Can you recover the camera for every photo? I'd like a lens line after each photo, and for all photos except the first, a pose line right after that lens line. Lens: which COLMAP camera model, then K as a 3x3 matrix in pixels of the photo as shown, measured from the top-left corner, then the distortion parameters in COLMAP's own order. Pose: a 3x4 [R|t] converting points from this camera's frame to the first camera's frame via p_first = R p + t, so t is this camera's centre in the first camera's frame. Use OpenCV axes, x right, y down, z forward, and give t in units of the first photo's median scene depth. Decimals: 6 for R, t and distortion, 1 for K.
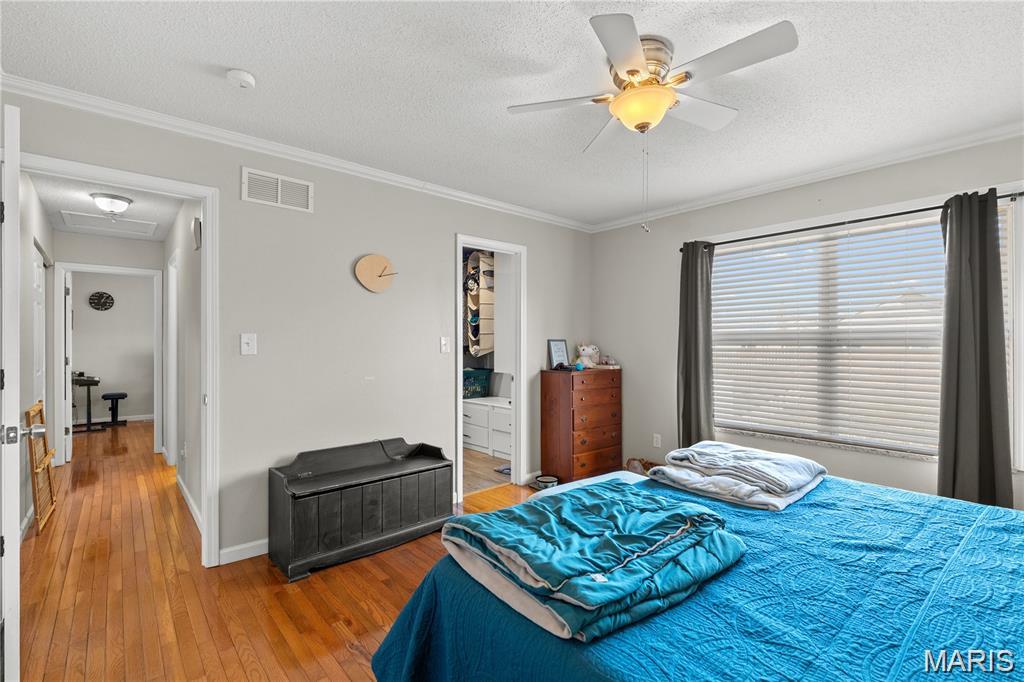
lens RADIAL K [[469.7, 0, 512.3], [0, 469.7, 342.1], [0, 0, 1]] dist [-0.001268, -0.000170]
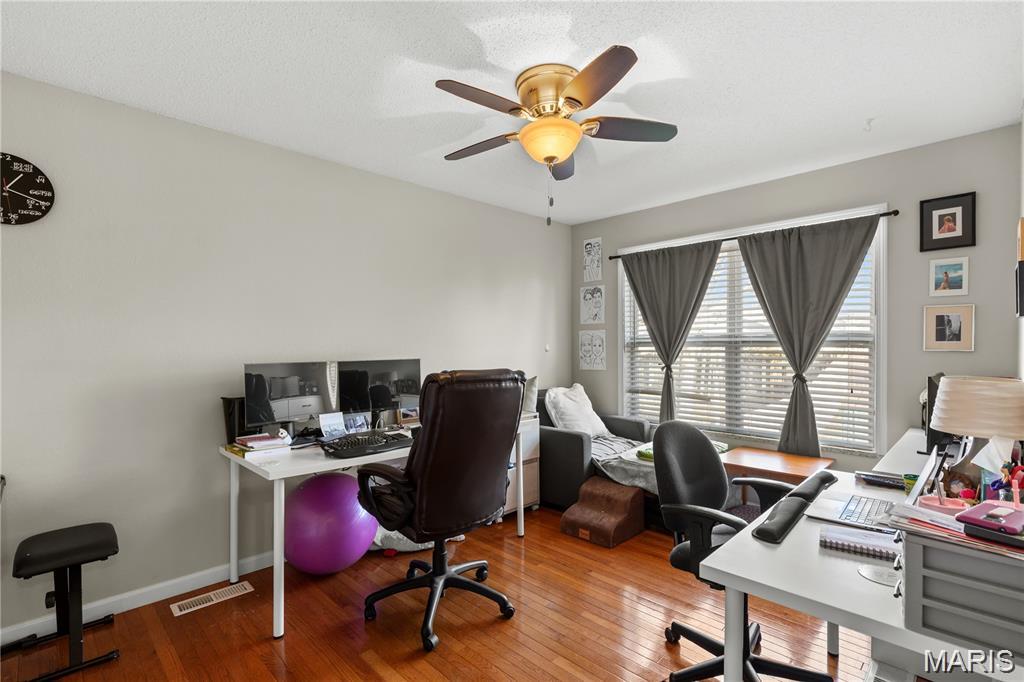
lens RADIAL K [[469.7, 0, 503.0], [0, 469.7, 356.1], [0, 0, 1]] dist [-0.001268, -0.000170]
pose [[0.997898, 0.000712, 0.064806, -0.639081], [-0.002554, 0.999595, 0.028339, 0.001856], [-0.064759, -0.028445, 0.997495, 0.746385]]
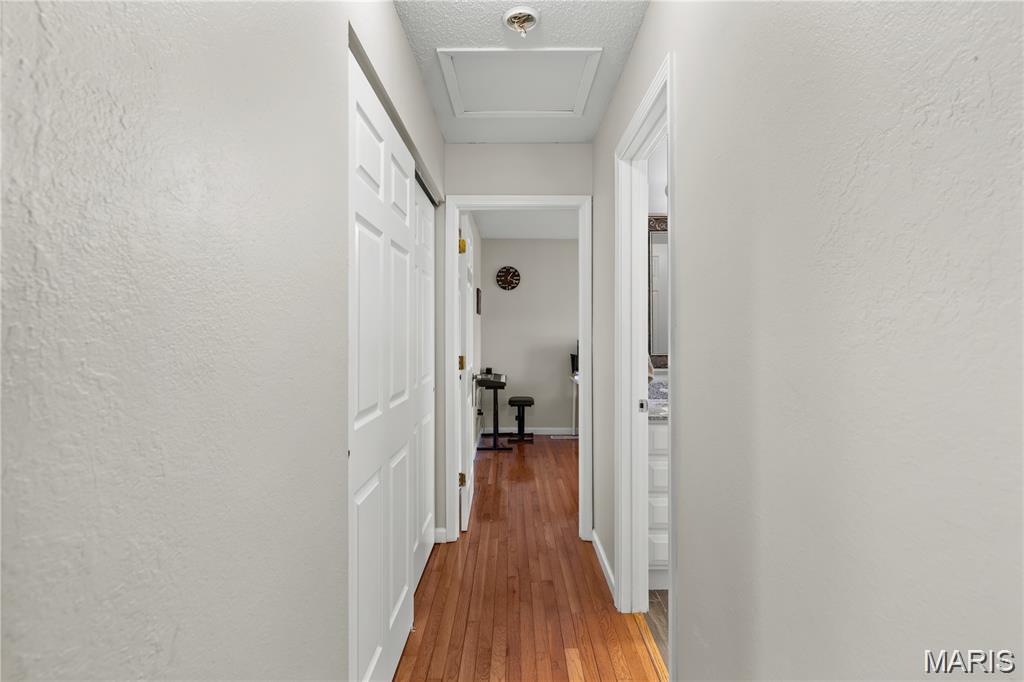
lens RADIAL K [[528.6, 0, 511.7], [0, 528.6, 337.0], [0, 0, 1]] dist [-0.000193, -0.000004]
pose [[0.754121, 0.009233, -0.656671, -0.306780], [0.000301, 0.999896, 0.014404, -0.001259], [0.656736, -0.011060, 0.754040, 0.355679]]
